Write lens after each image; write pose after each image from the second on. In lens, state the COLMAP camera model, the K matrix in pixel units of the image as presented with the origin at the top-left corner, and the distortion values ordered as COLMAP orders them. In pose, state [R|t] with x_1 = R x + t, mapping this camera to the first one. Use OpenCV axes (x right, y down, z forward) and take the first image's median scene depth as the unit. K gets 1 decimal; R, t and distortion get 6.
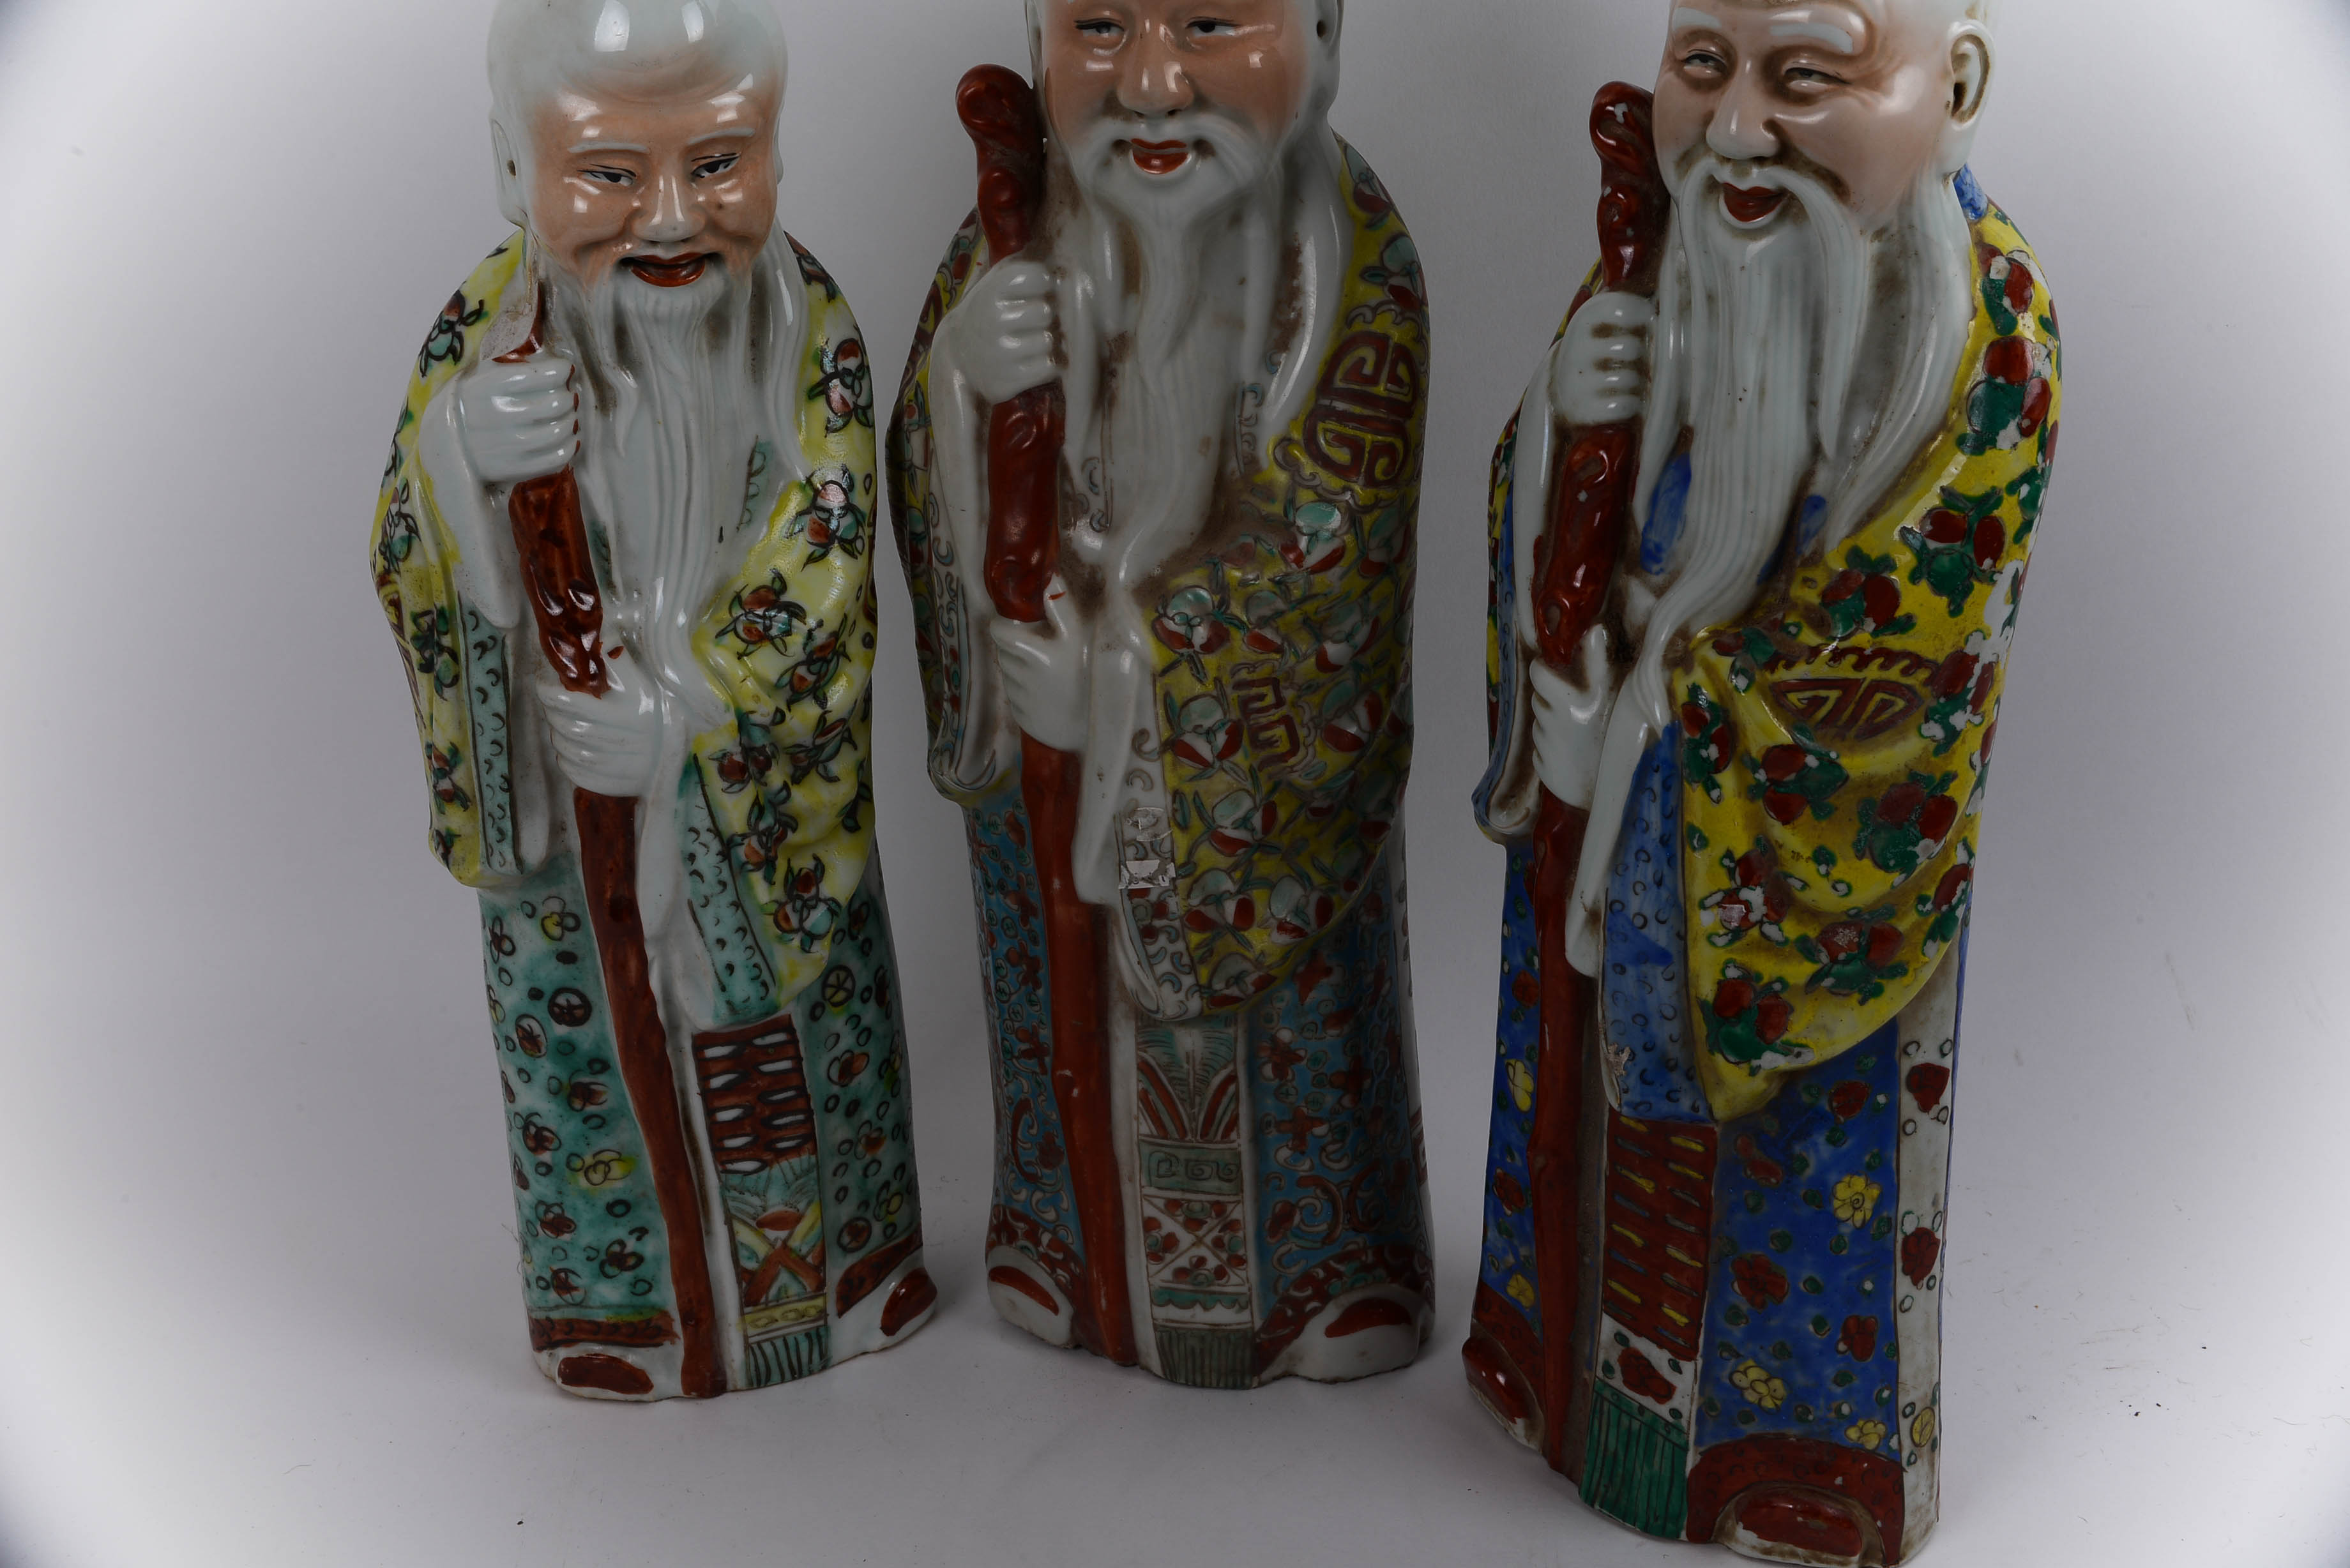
lens RADIAL K [[2867.9, 0, 1169.5], [0, 2867.9, 771.7], [0, 0, 1]] dist [0.016783, 0.000000]
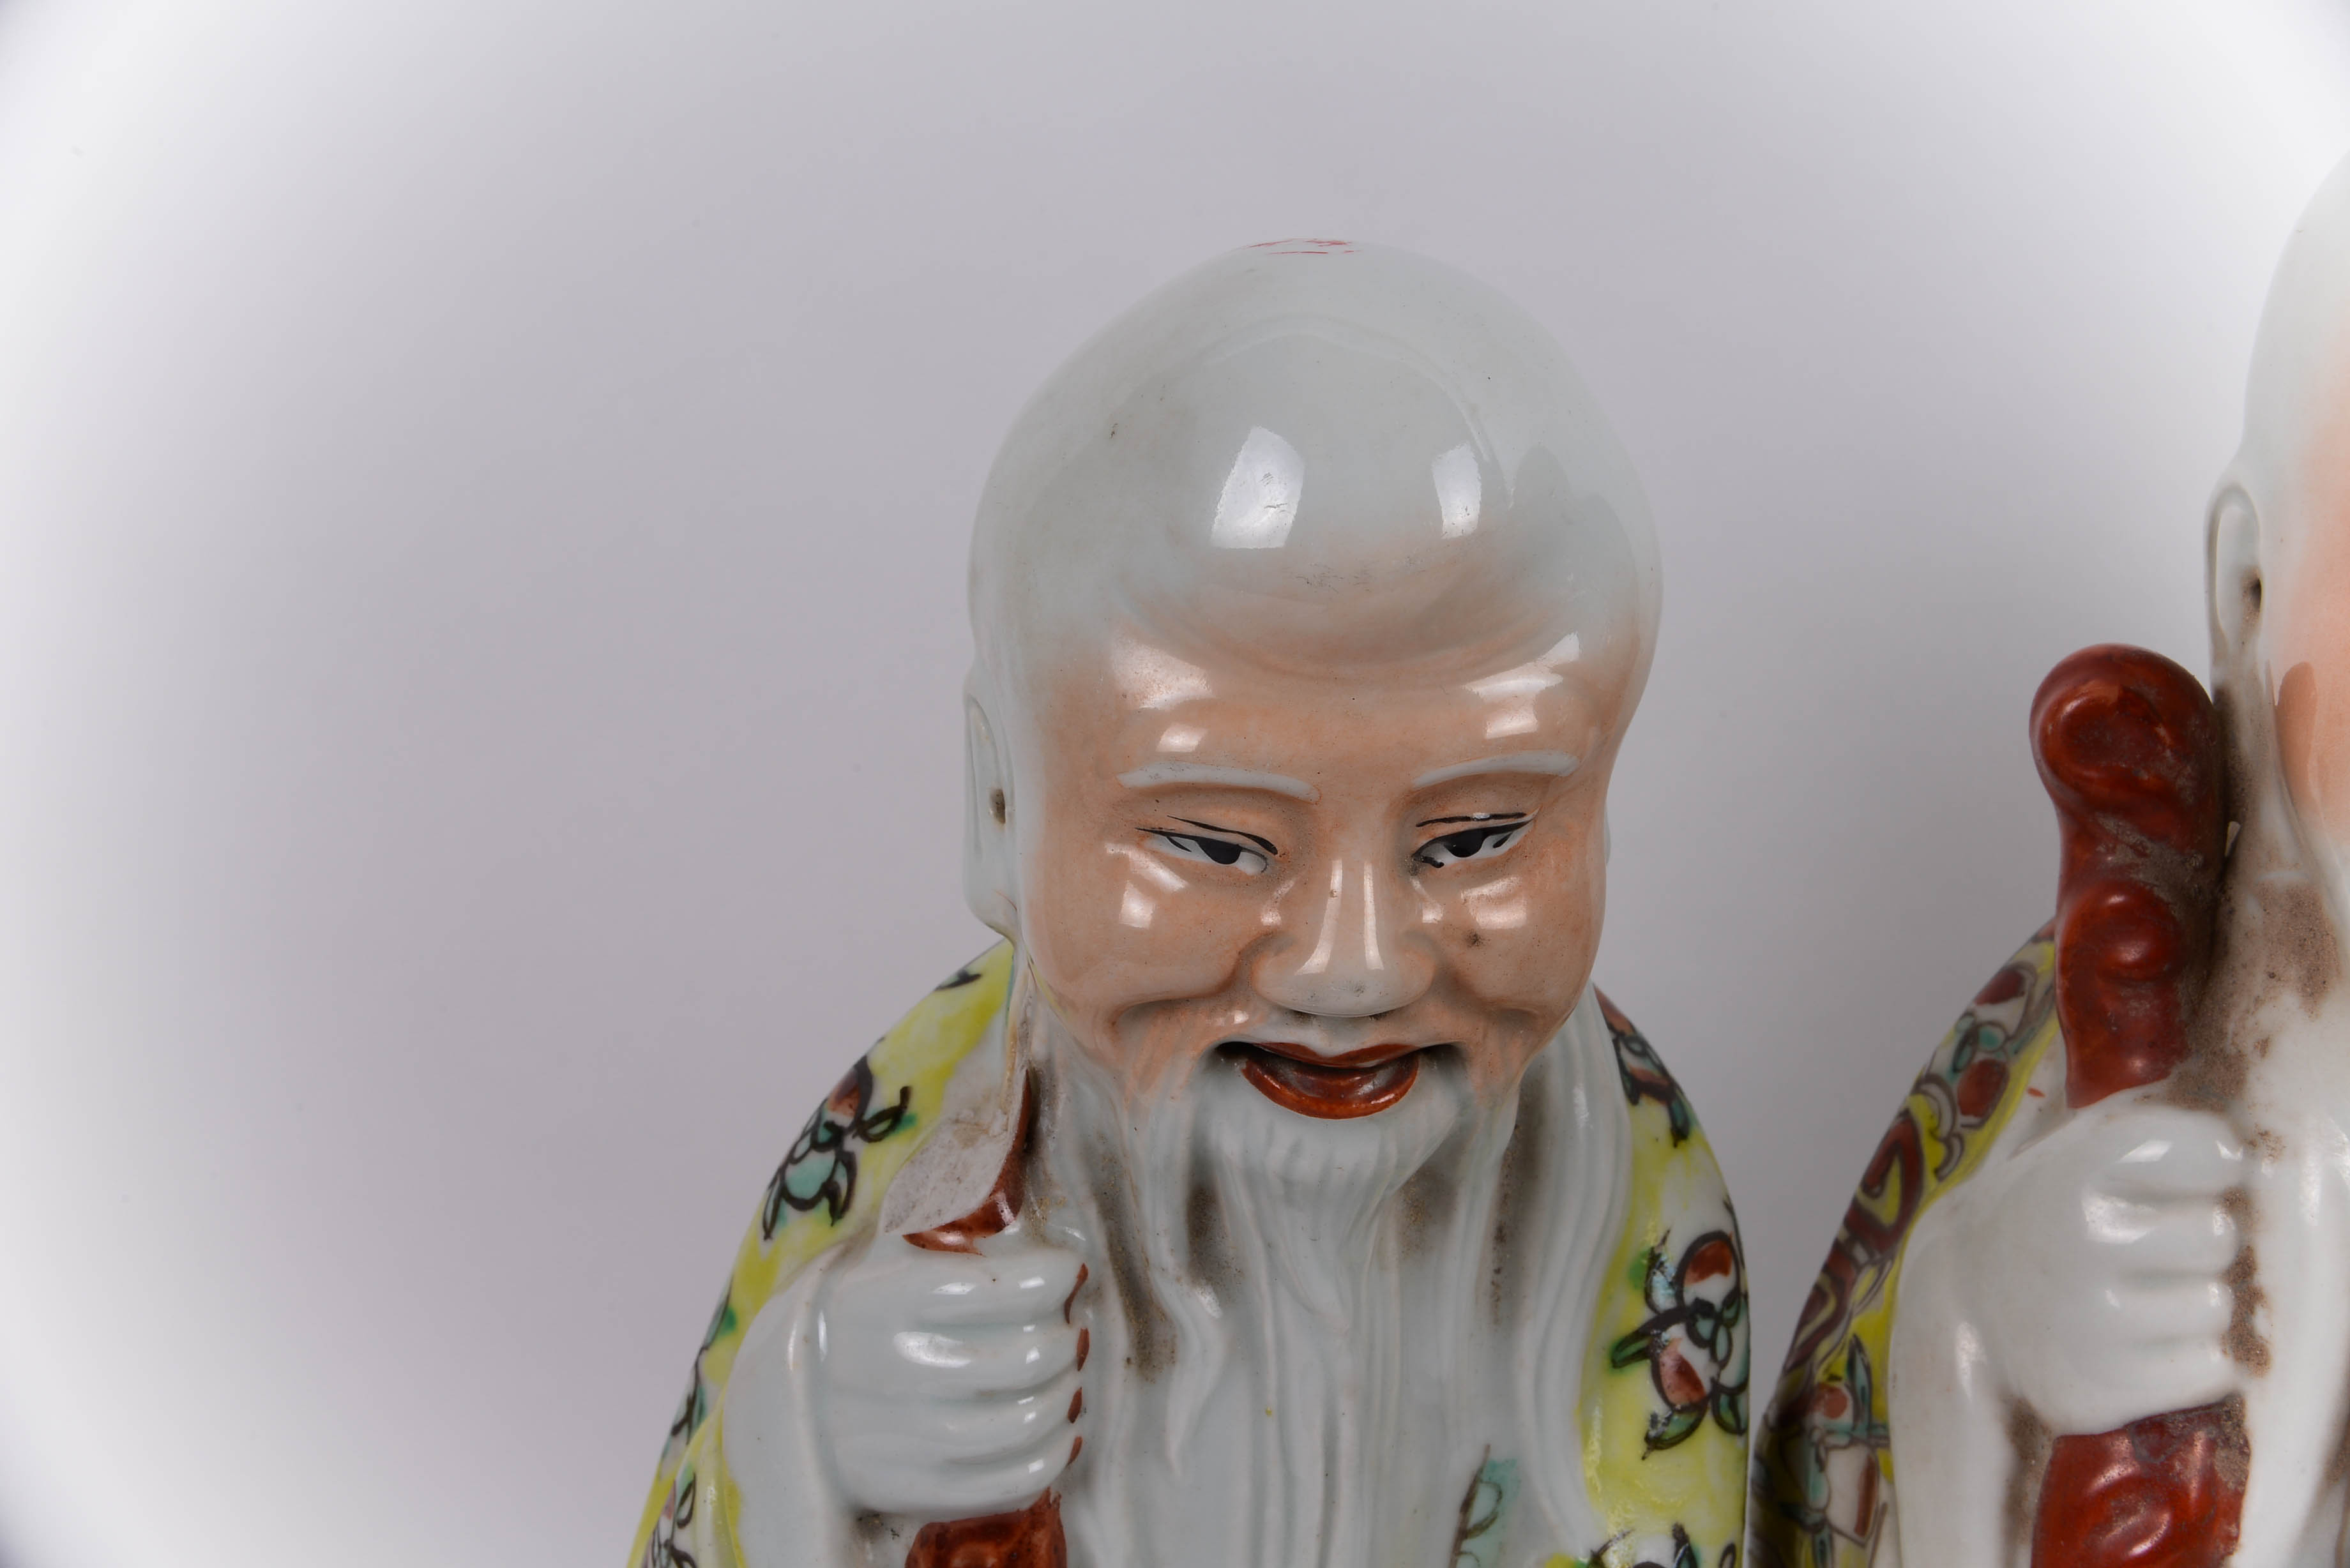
lens RADIAL K [[2867.9, 0, 1186.0], [0, 2867.9, 783.6], [0, 0, 1]] dist [0.016783, 0.000000]
pose [[0.975450, 0.070595, -0.208601, -0.107628], [-0.111750, 0.974886, -0.192640, -0.129117], [0.189762, 0.211221, 0.958841, 0.570859]]
